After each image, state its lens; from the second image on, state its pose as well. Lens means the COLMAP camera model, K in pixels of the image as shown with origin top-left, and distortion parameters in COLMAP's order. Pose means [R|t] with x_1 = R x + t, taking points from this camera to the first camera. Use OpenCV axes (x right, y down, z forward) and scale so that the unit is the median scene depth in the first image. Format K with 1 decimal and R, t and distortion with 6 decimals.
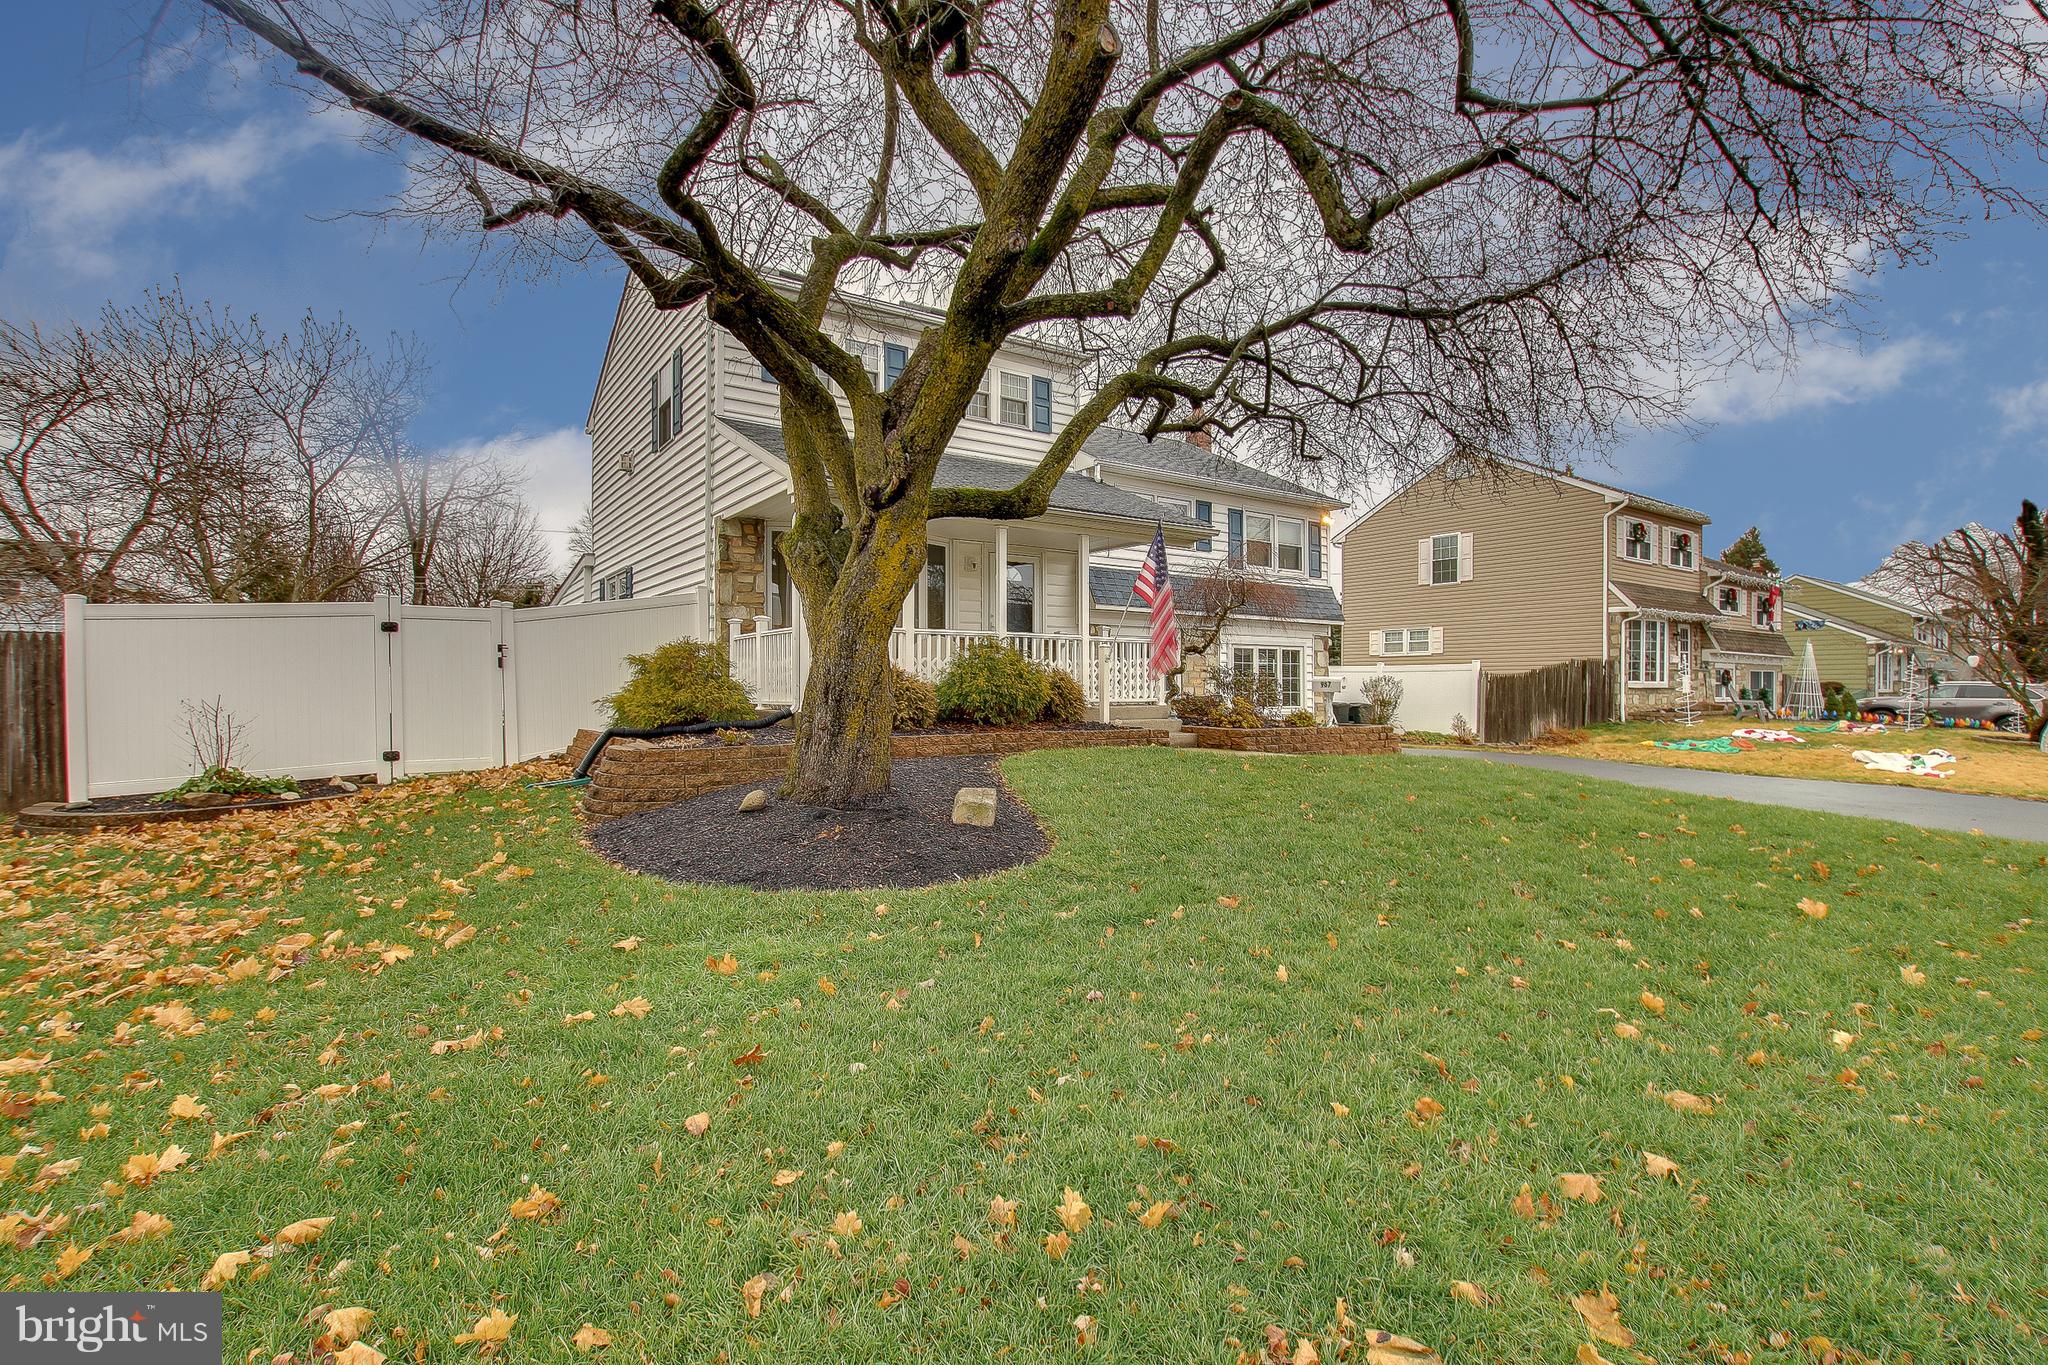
lens RADIAL K [[947.5, 0, 1022.0], [0, 947.5, 691.5], [0, 0, 1]] dist [-0.041795, 0.006301]
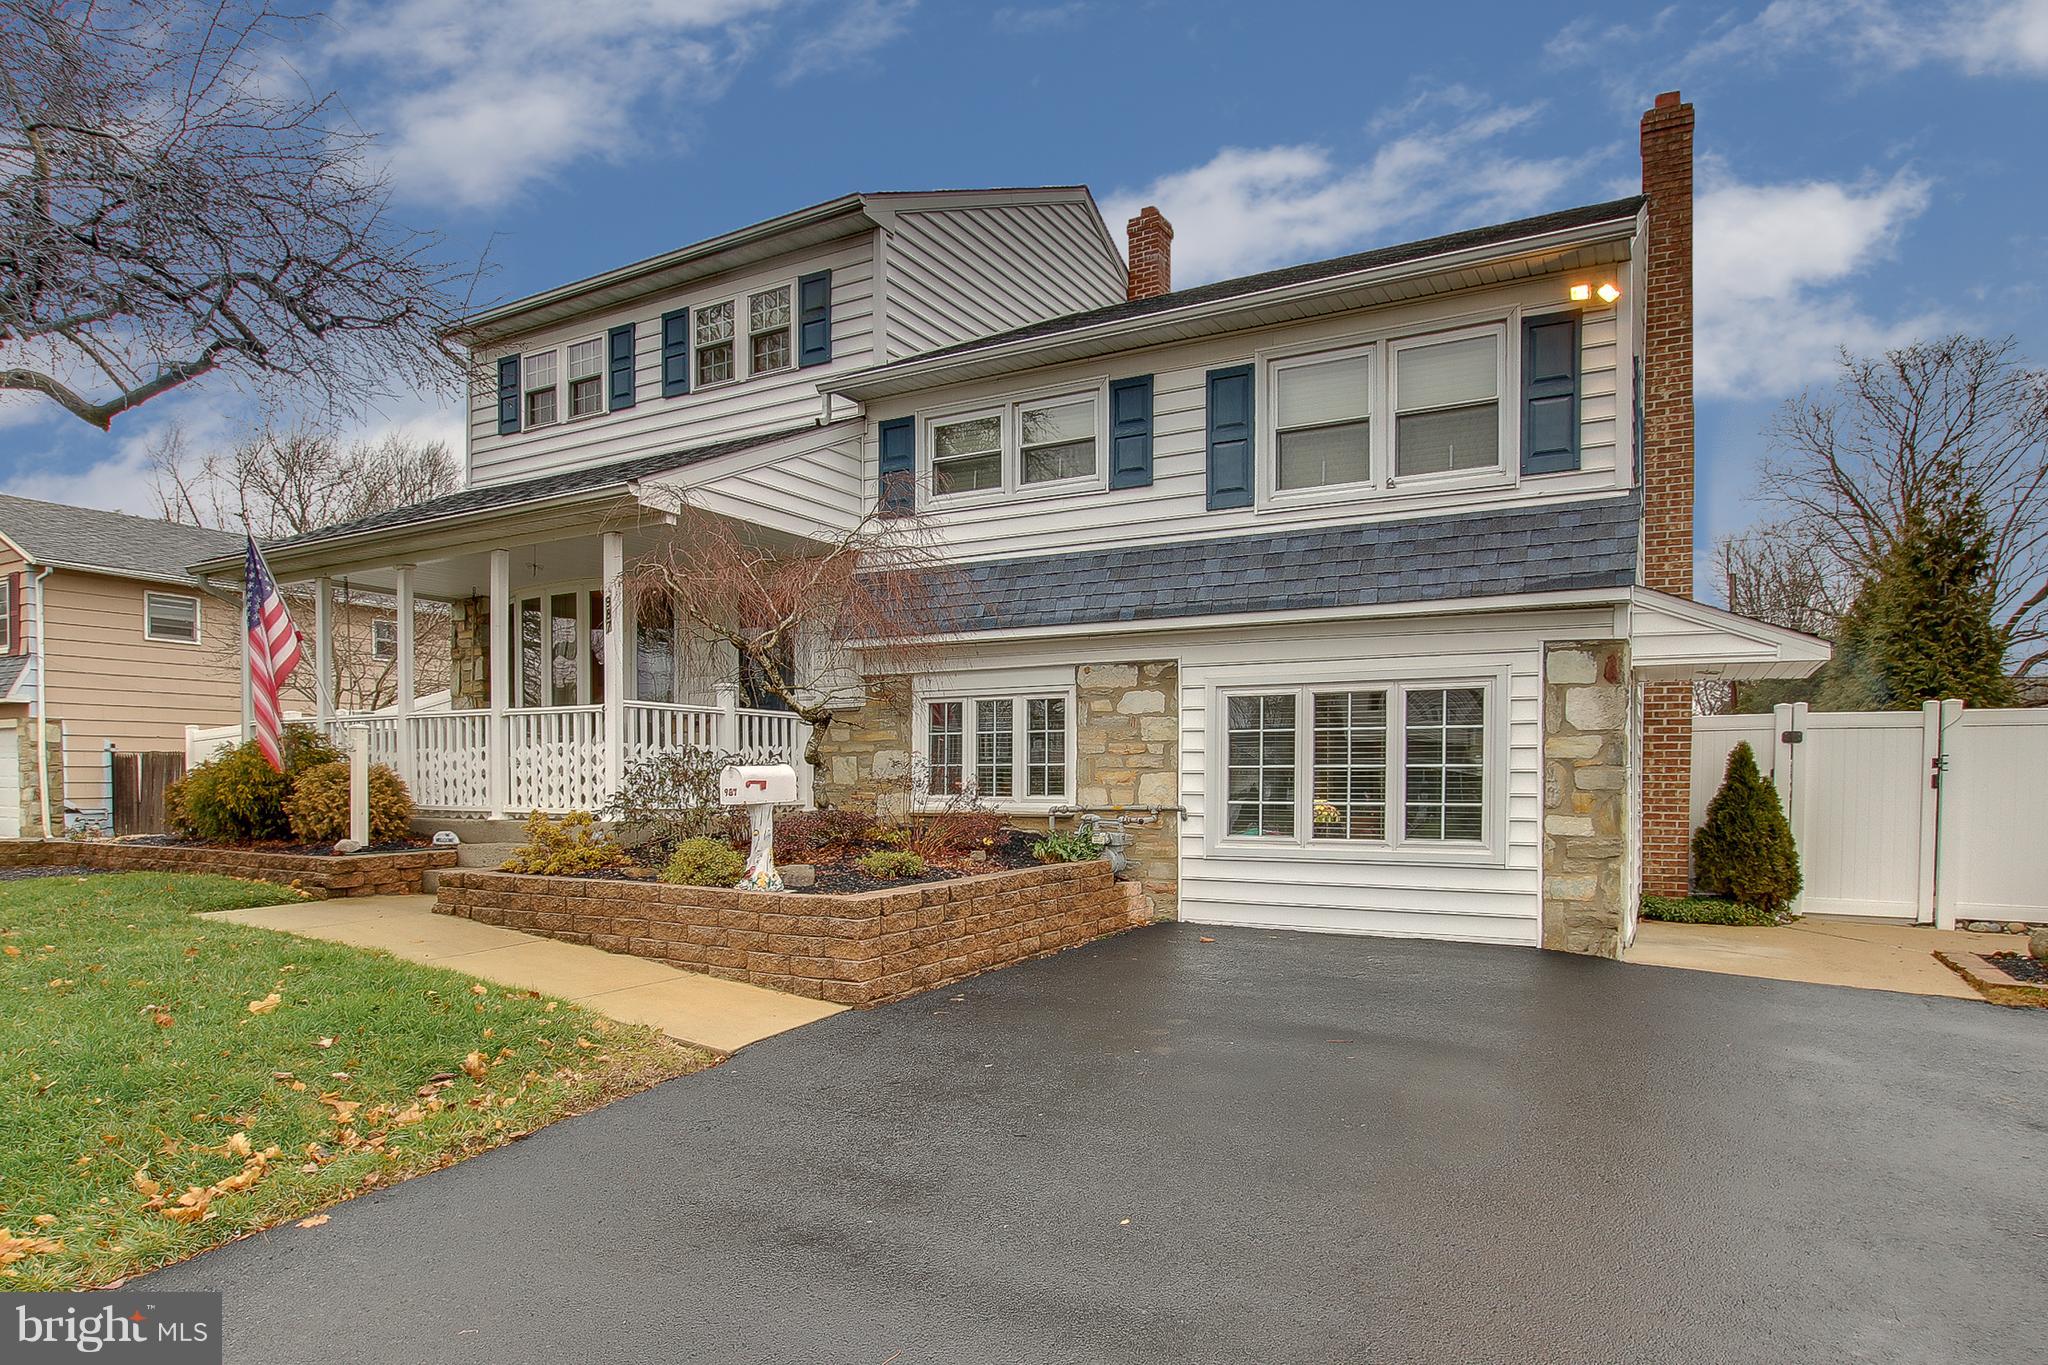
lens RADIAL K [[1177.3, 0, 1019.8], [0, 1177.3, 821.2], [0, 0, 1]] dist [-0.040357, 0.000520]
pose [[0.436387, 0.031957, -0.899191, 0.629151], [-0.003138, 0.999417, 0.033996, -0.007324], [0.899753, -0.012013, 0.436233, 0.653239]]
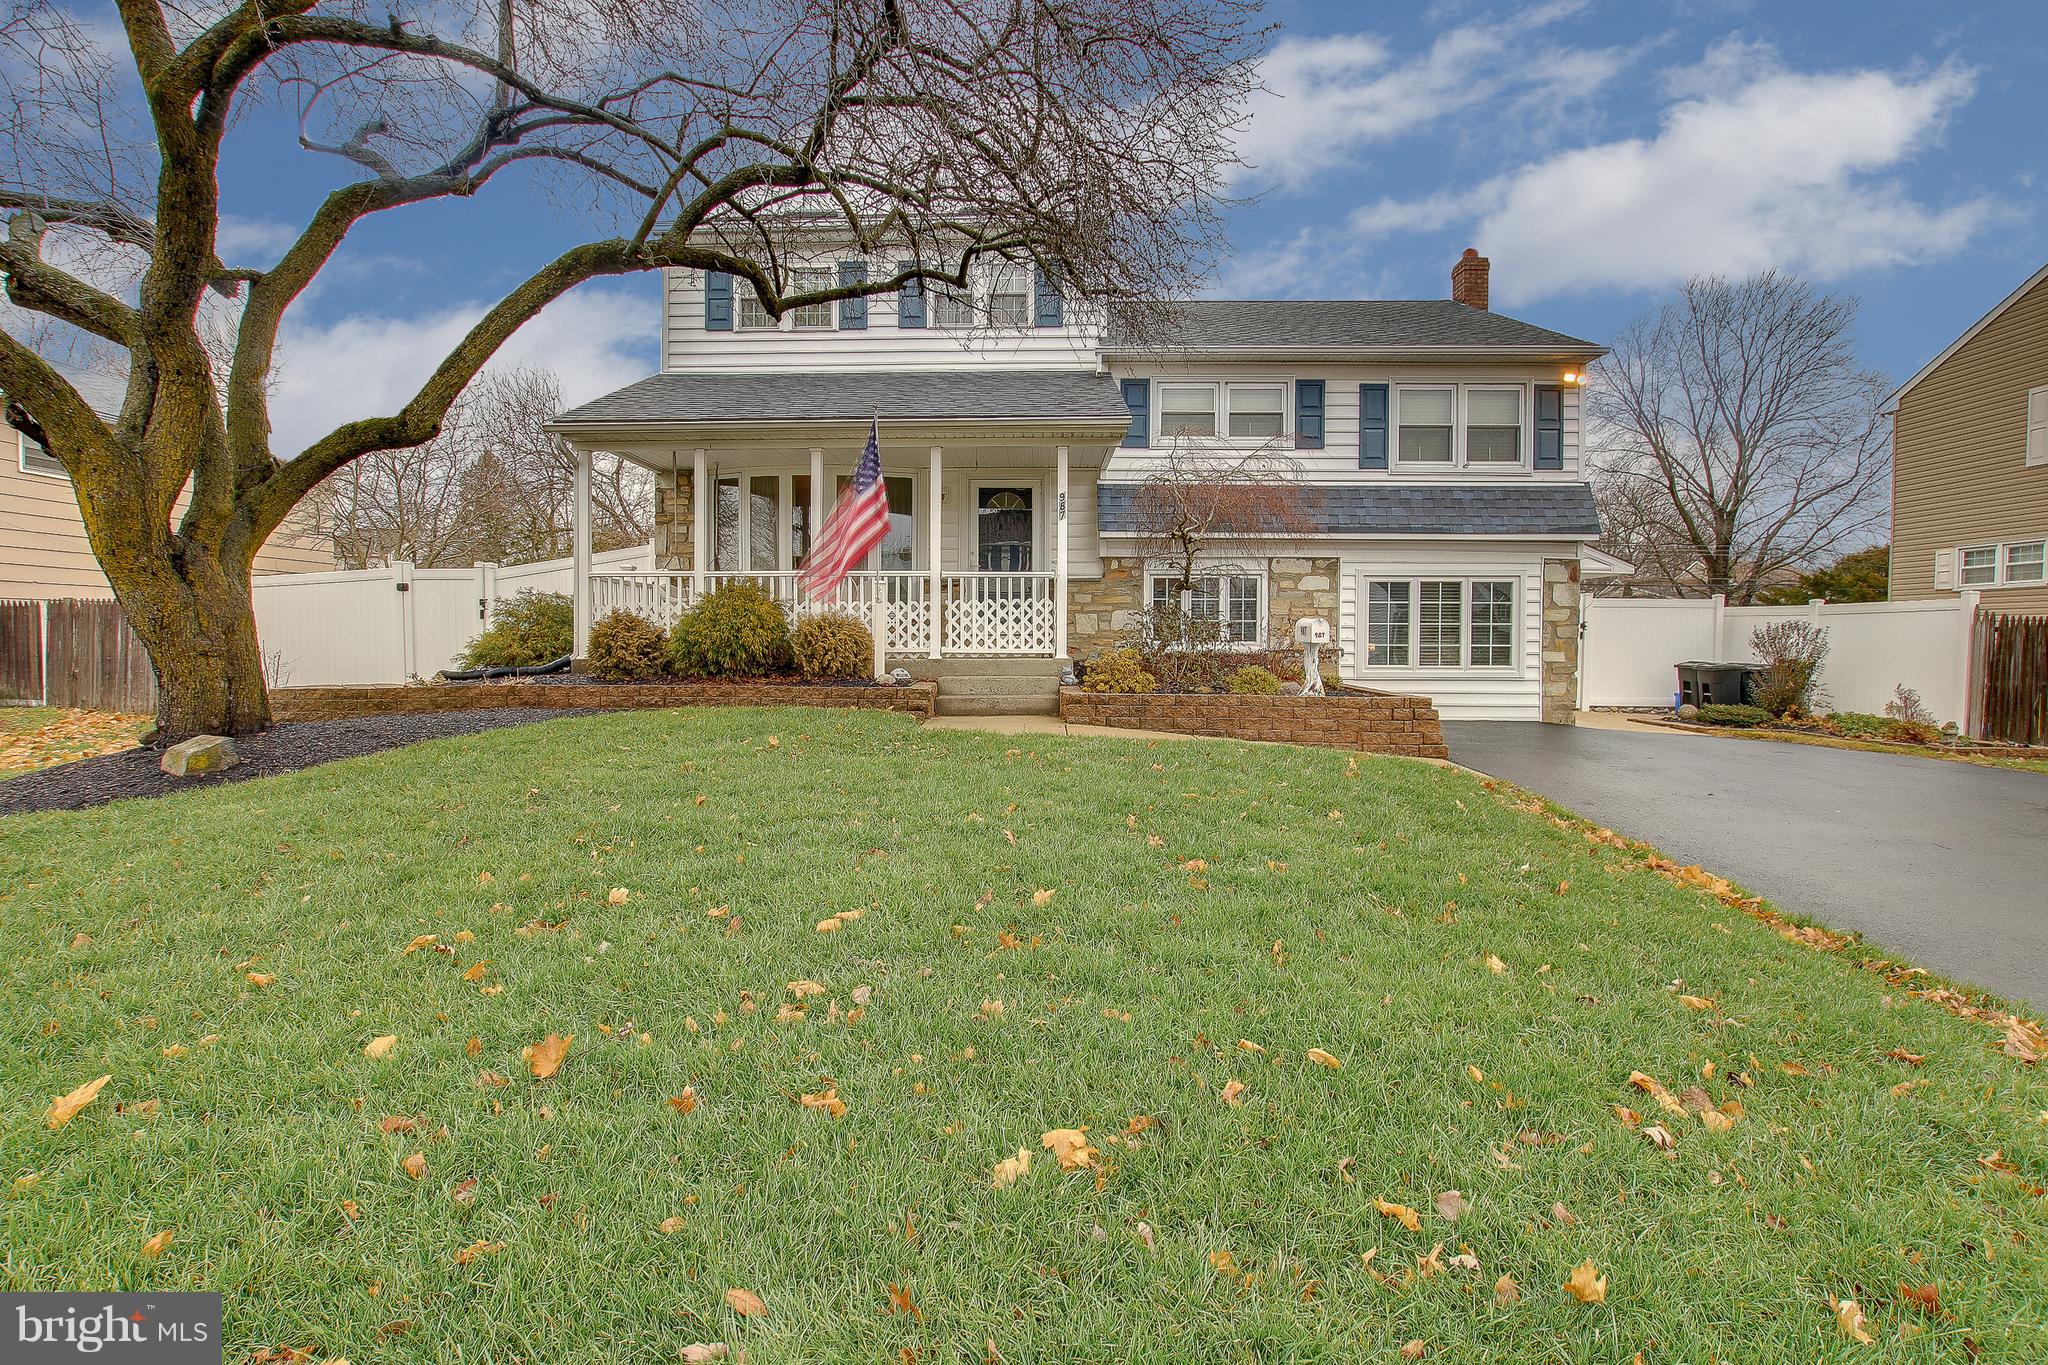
lens RADIAL K [[953.1, 0, 1024.0], [0, 953.1, 682.5], [0, 0, 1]] dist [-0.034726, -0.000060]
pose [[0.803959, 0.029218, -0.593967, 0.420245], [-0.005319, 0.999106, 0.041947, 0.001022], [0.594661, -0.030565, 0.803395, 0.262185]]
